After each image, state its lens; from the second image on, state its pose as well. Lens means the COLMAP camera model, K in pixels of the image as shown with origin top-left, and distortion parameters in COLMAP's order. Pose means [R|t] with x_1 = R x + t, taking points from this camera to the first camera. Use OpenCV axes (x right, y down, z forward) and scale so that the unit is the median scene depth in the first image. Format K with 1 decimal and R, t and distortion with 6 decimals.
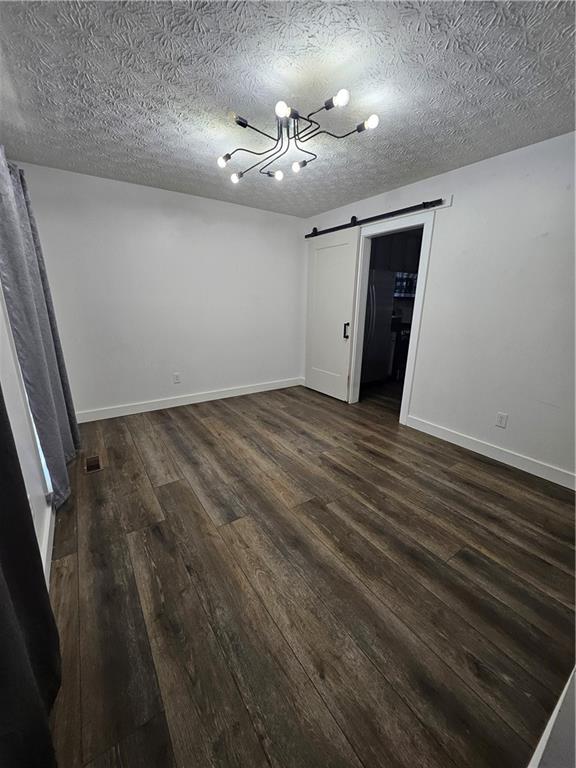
lens RADIAL K [[303.2, 0, 290.2], [0, 303.2, 389.9], [0, 0, 1]] dist [-0.004162, 0.000103]
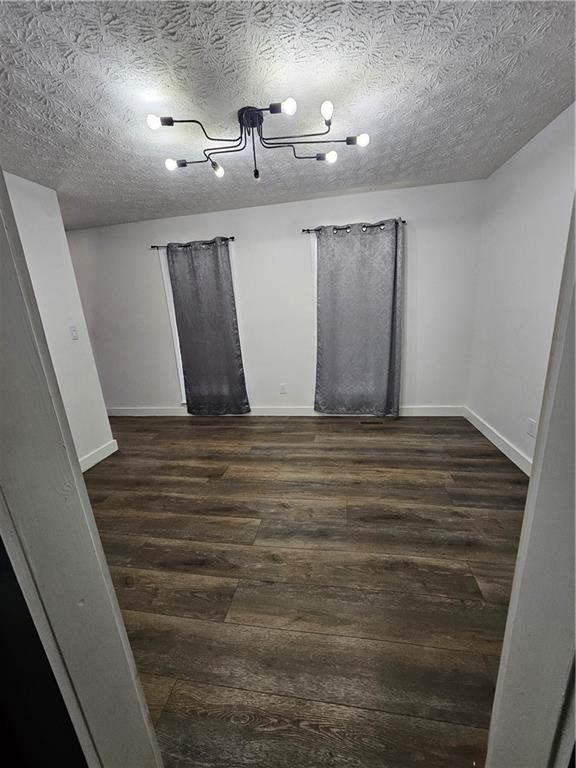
lens RADIAL K [[303.2, 0, 290.2], [0, 303.2, 389.9], [0, 0, 1]] dist [-0.004162, 0.000103]
pose [[-0.697983, 0.211864, -0.684057, 0.552461], [-0.154381, 0.888255, 0.432631, -0.450039], [0.699276, 0.407575, -0.587279, 1.520309]]
